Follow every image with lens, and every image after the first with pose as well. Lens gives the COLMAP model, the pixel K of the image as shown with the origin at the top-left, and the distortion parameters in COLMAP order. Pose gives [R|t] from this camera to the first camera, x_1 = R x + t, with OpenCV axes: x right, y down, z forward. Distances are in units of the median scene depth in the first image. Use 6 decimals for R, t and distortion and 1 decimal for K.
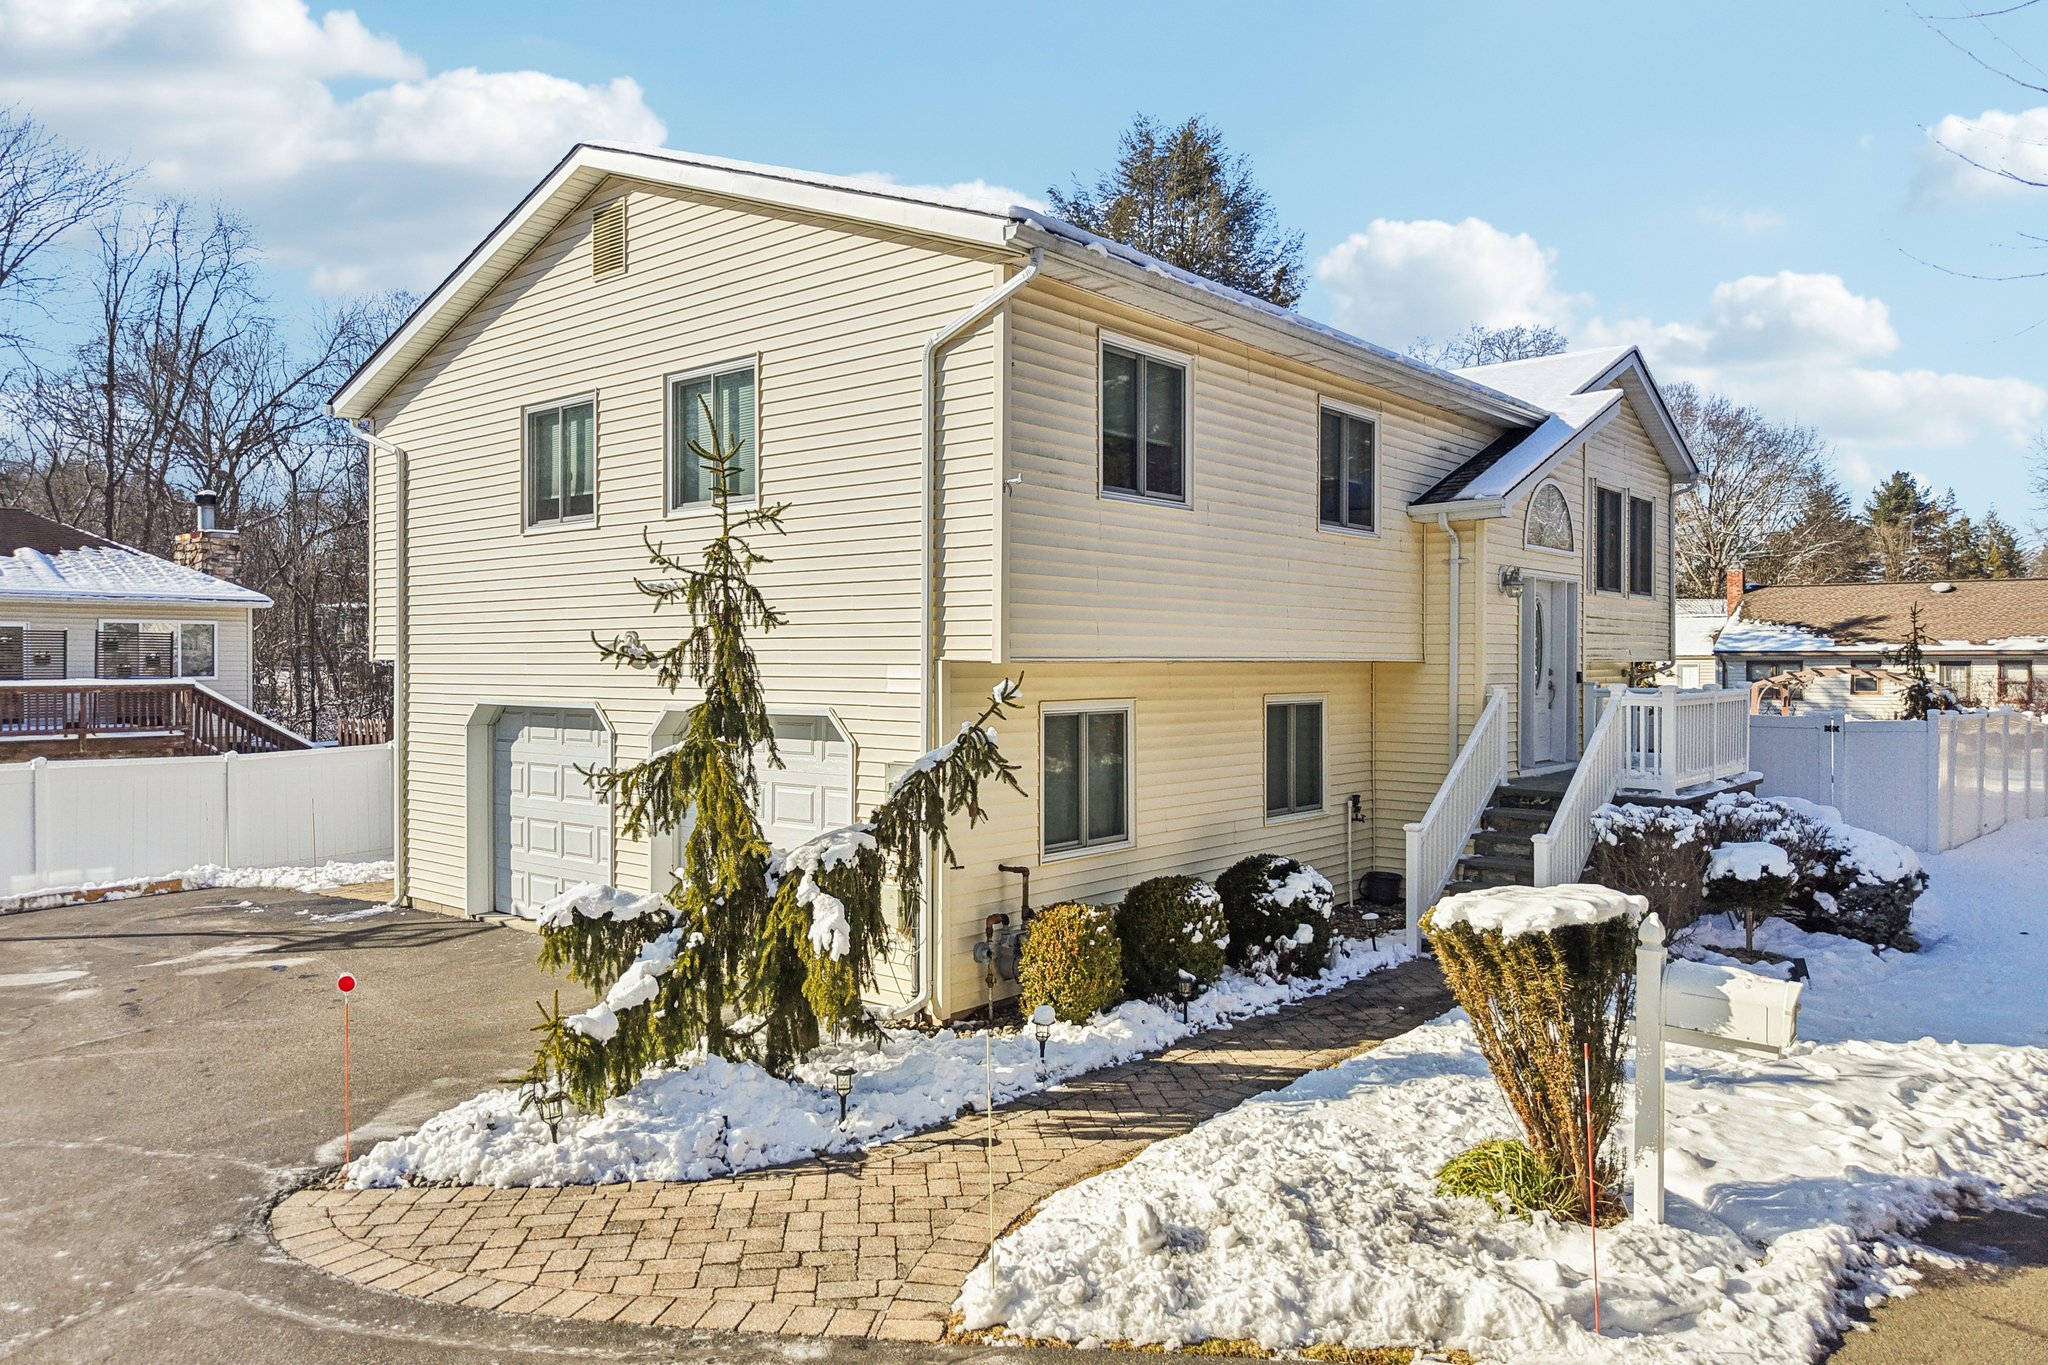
lens RADIAL K [[1377.7, 0, 1032.7], [0, 1377.7, 682.2], [0, 0, 1]] dist [0.004481, 0.000051]
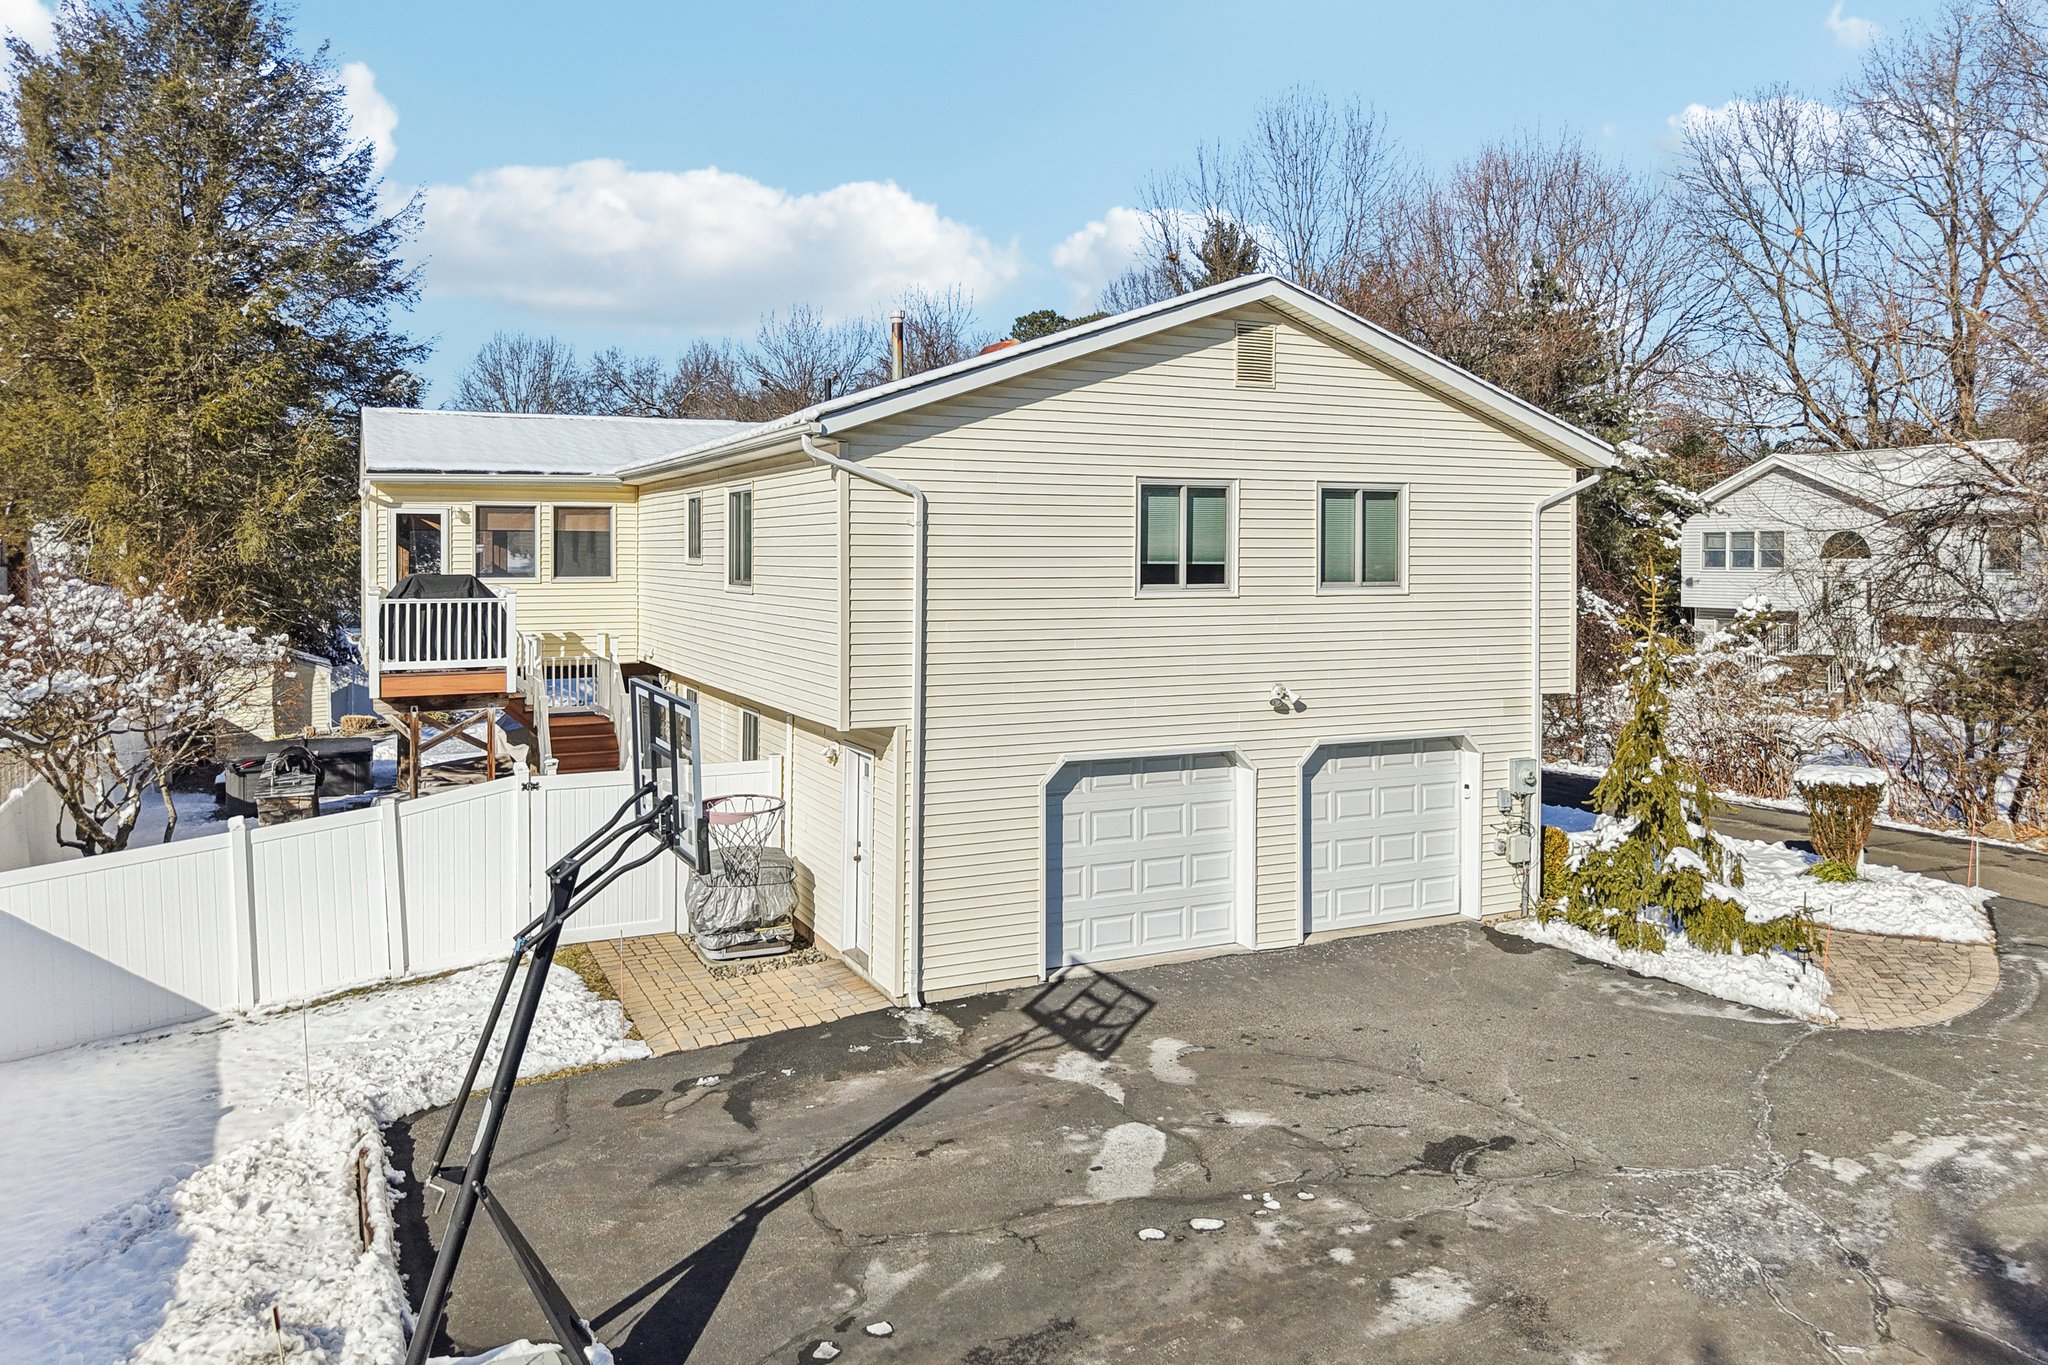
lens RADIAL K [[1432.1, 0, 1029.2], [0, 1432.1, 553.8], [0, 0, 1]] dist [0.006901, -0.009983]
pose [[0.406029, 0.000350, 0.913860, -1.570771], [0.008494, 0.999955, -0.004157, -0.150825], [-0.913821, 0.009451, 0.406007, 0.696921]]
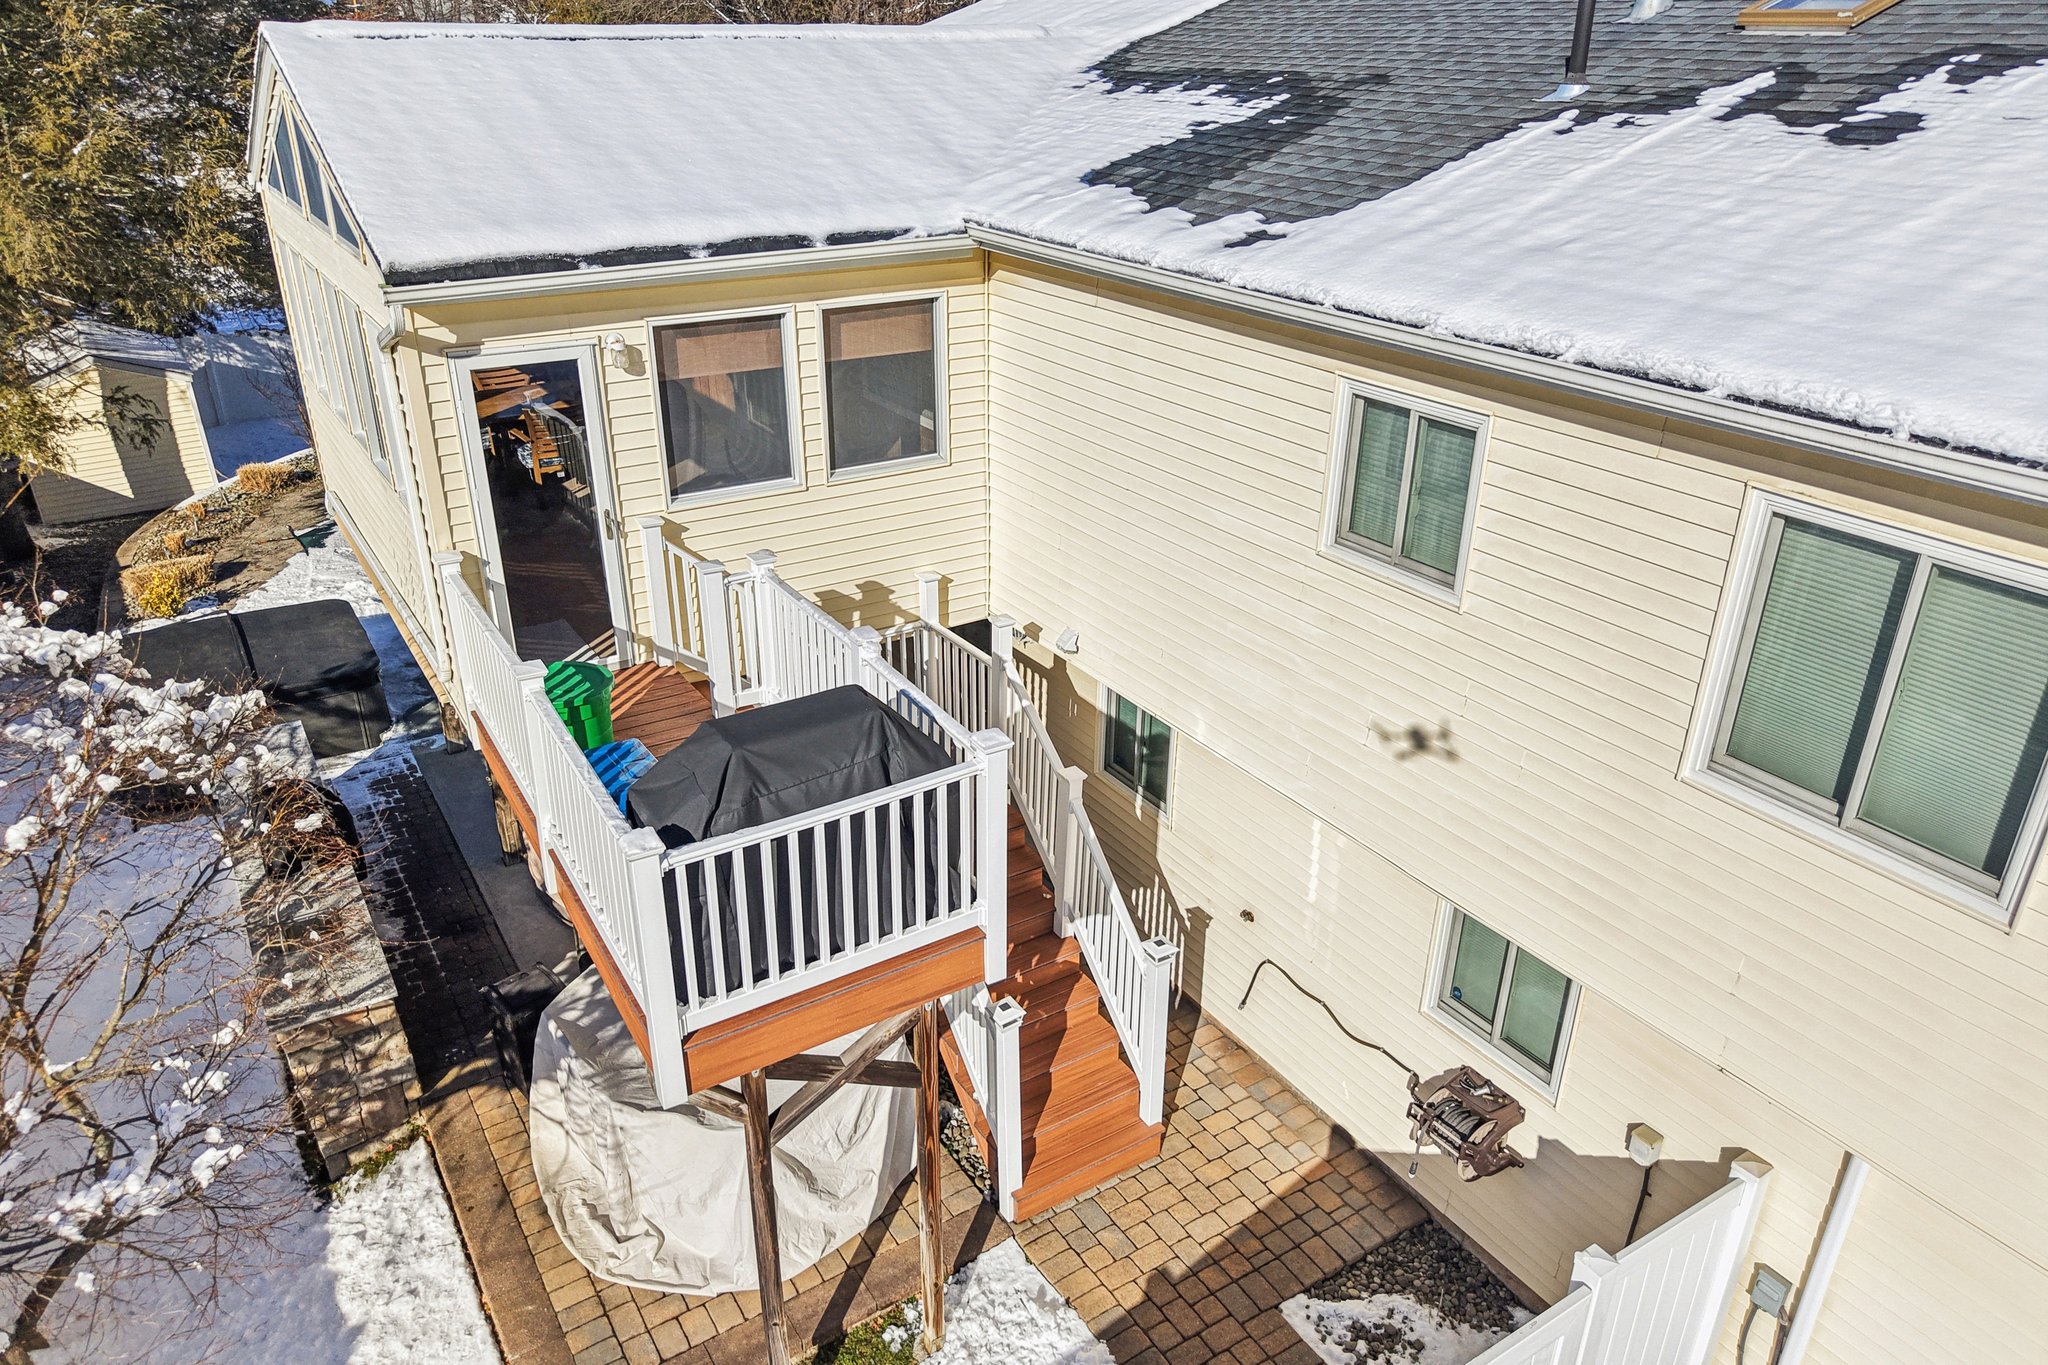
lens RADIAL K [[1403.1, 0, 1024.0], [0, 1403.1, 682.5], [0, 0, 1]] dist [-0.001800, -0.003951]
pose [[0.300941, -0.399767, 0.865806, -0.848513], [0.003202, 0.908312, 0.418281, -0.355695], [-0.953637, -0.123105, 0.274629, 1.653451]]
